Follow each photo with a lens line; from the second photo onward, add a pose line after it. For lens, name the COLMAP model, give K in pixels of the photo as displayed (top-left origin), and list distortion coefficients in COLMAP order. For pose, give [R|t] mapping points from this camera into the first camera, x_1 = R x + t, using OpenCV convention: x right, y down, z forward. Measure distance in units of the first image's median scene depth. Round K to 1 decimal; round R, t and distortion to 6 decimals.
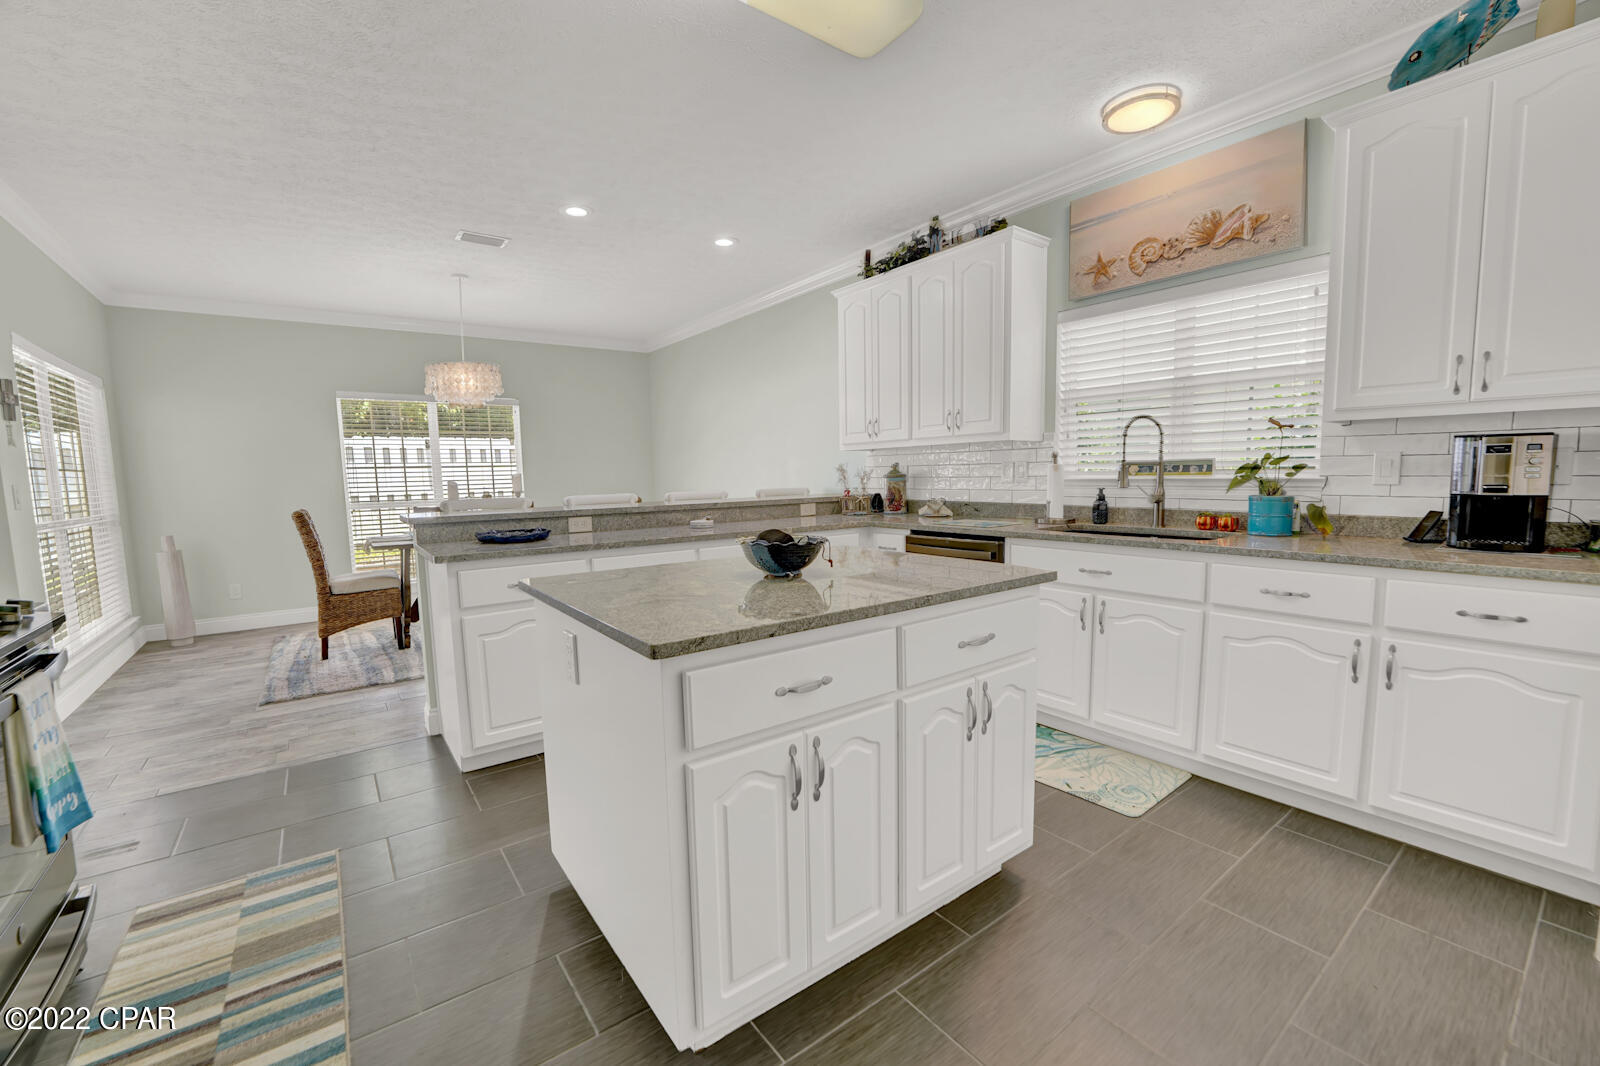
lens RADIAL K [[649.5, 0, 788.3], [0, 649.5, 539.1], [0, 0, 1]] dist [-0.032082, 0.005094]
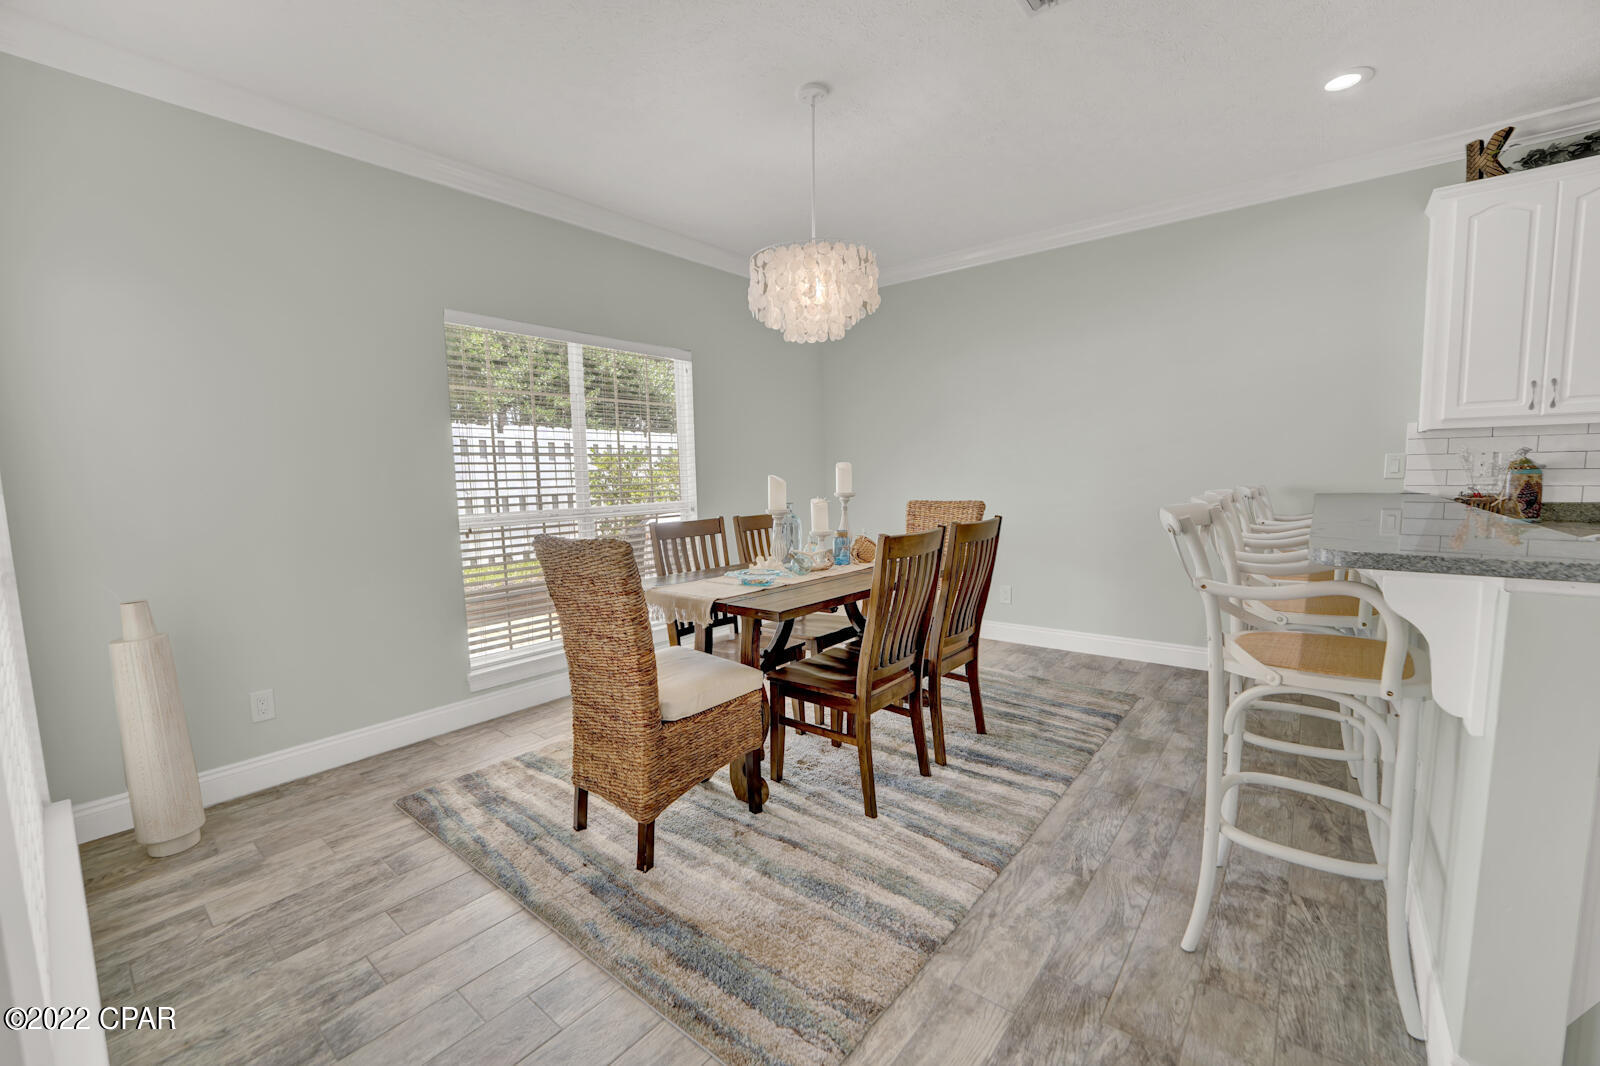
lens RADIAL K [[649.5, 0, 792.4], [0, 649.5, 541.3], [0, 0, 1]] dist [-0.032082, 0.005094]
pose [[0.969263, -0.025416, 0.244712, -1.025900], [0.025844, 0.999665, 0.001460, -0.054438], [-0.244667, 0.004909, 0.969595, 0.751794]]
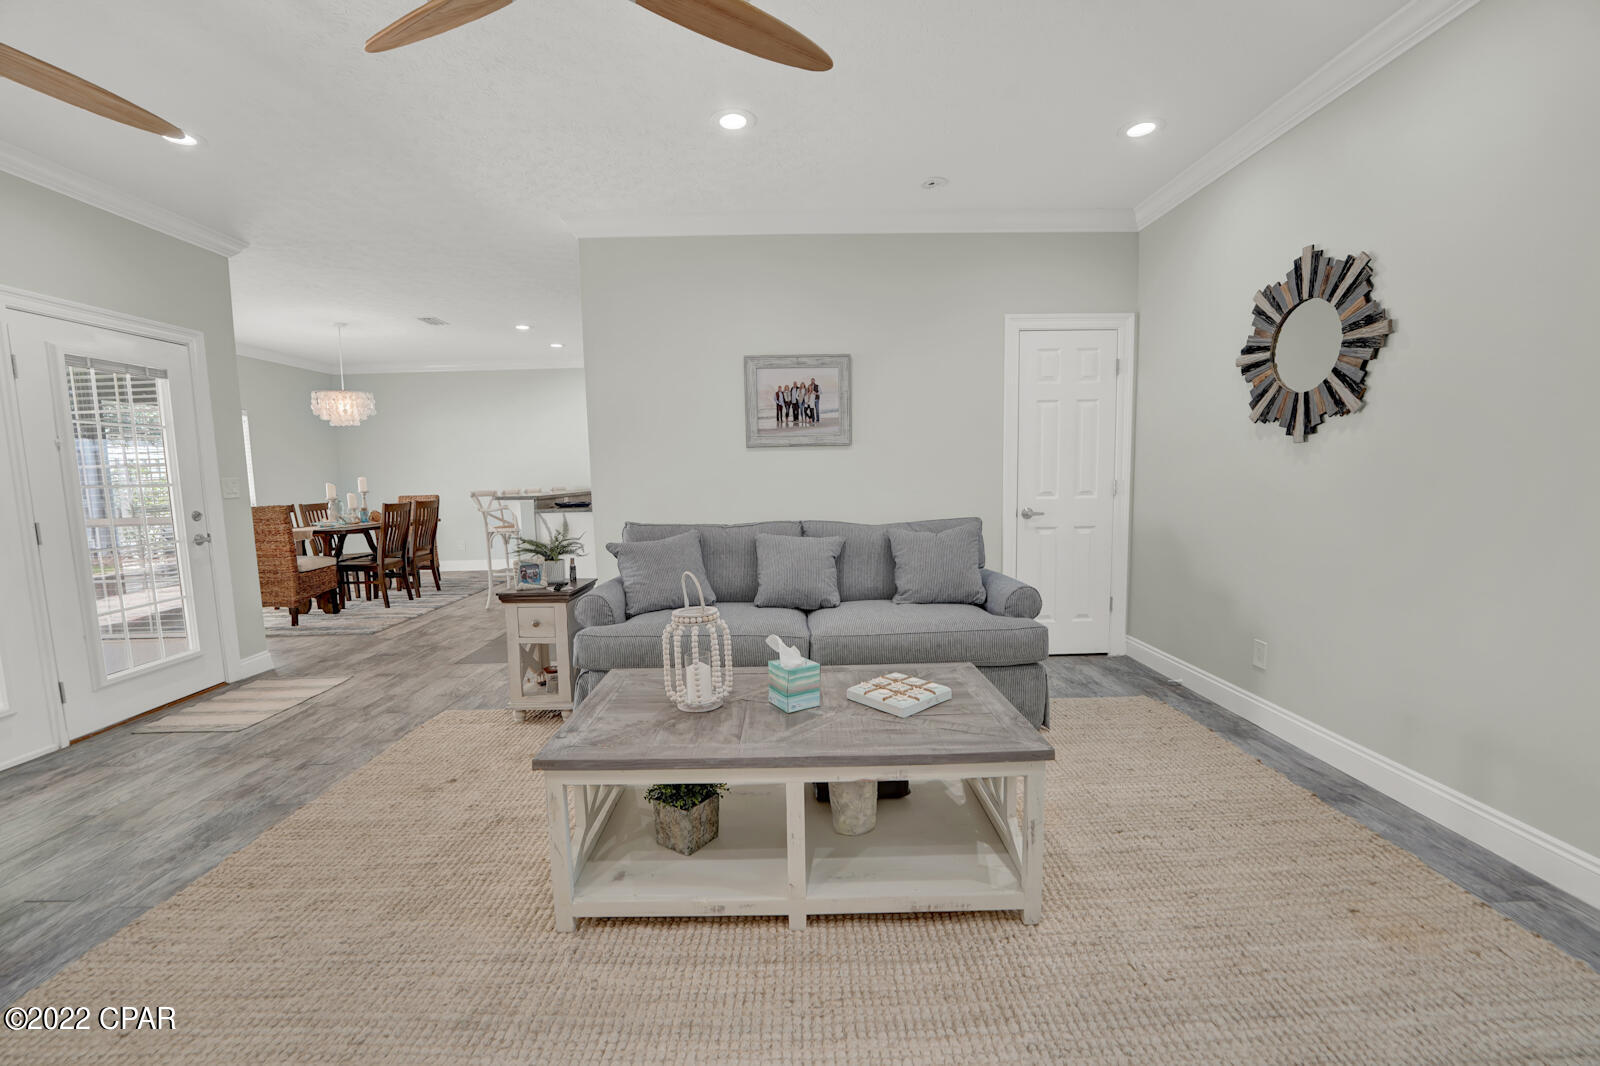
lens RADIAL K [[649.5, 0, 788.7], [0, 649.5, 542.4], [0, 0, 1]] dist [-0.032082, 0.005094]
pose [[0.585334, -0.080236, 0.806813, -1.613925], [0.091575, 0.995266, 0.032541, 0.106431], [-0.805604, 0.054836, 0.589911, -0.704986]]
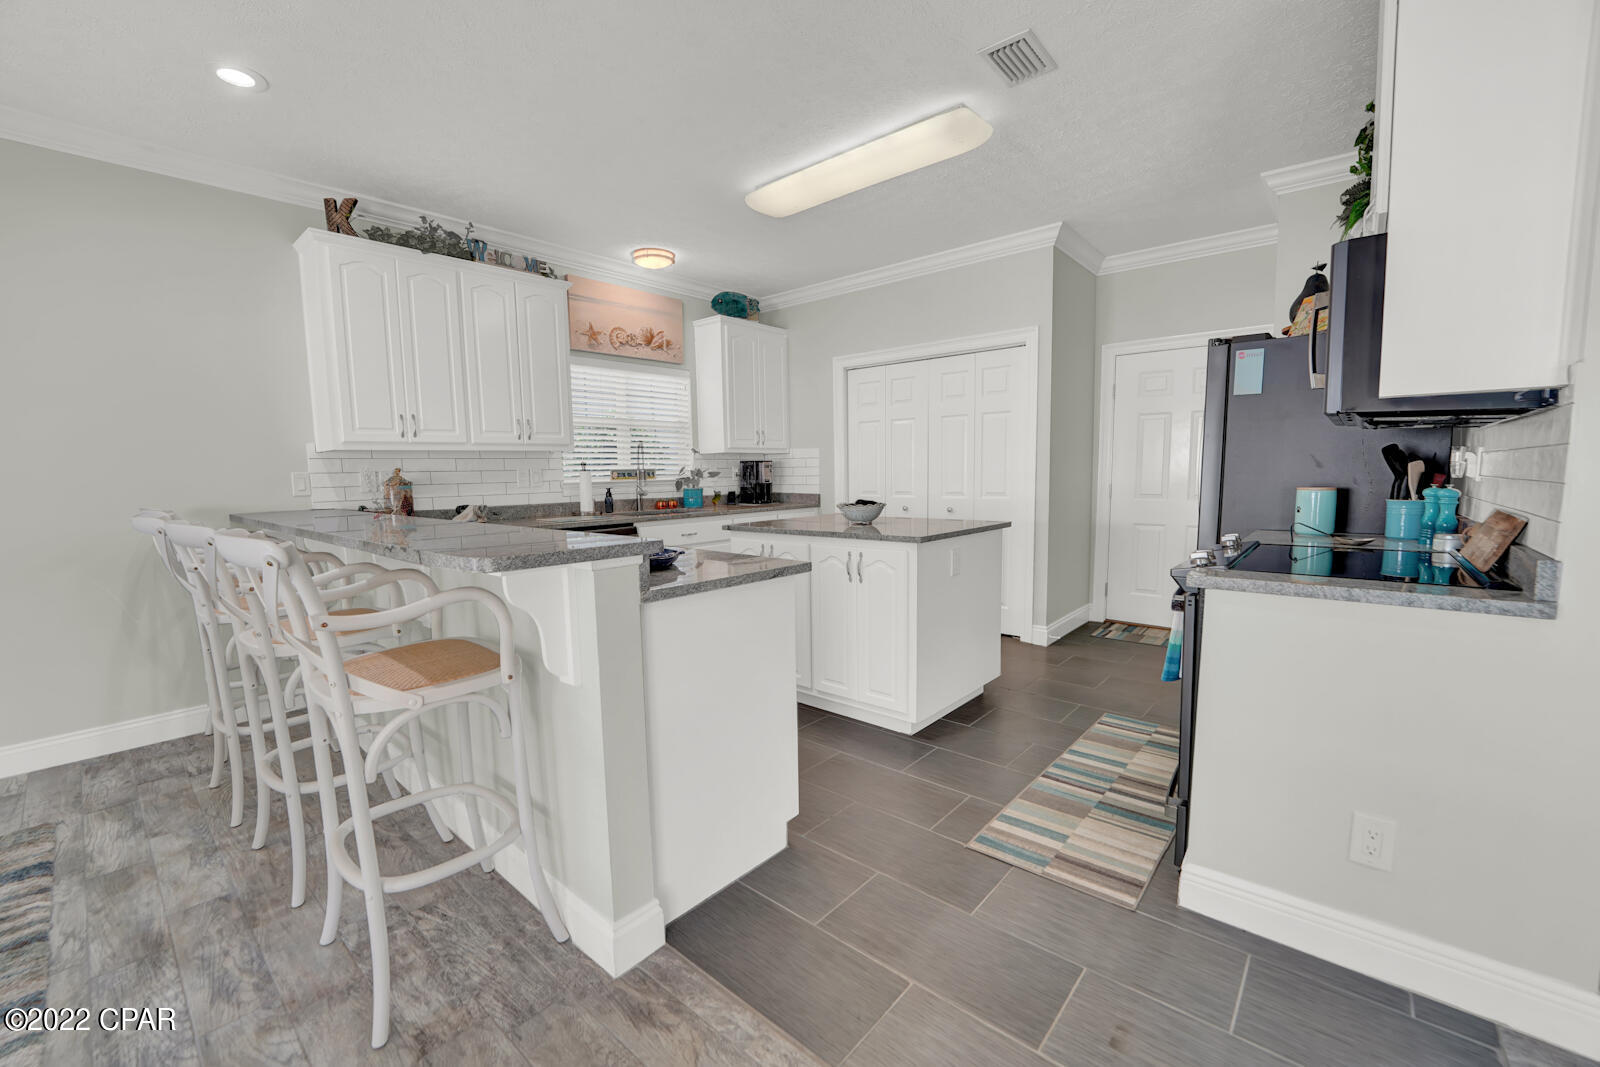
lens RADIAL K [[649.5, 0, 789.7], [0, 649.5, 543.0], [0, 0, 1]] dist [-0.032082, 0.005094]
pose [[-0.211135, -0.083988, 0.973842, -1.054758], [0.120918, 0.986405, 0.111287, -0.071733], [-0.969949, 0.141251, -0.198109, 0.936560]]
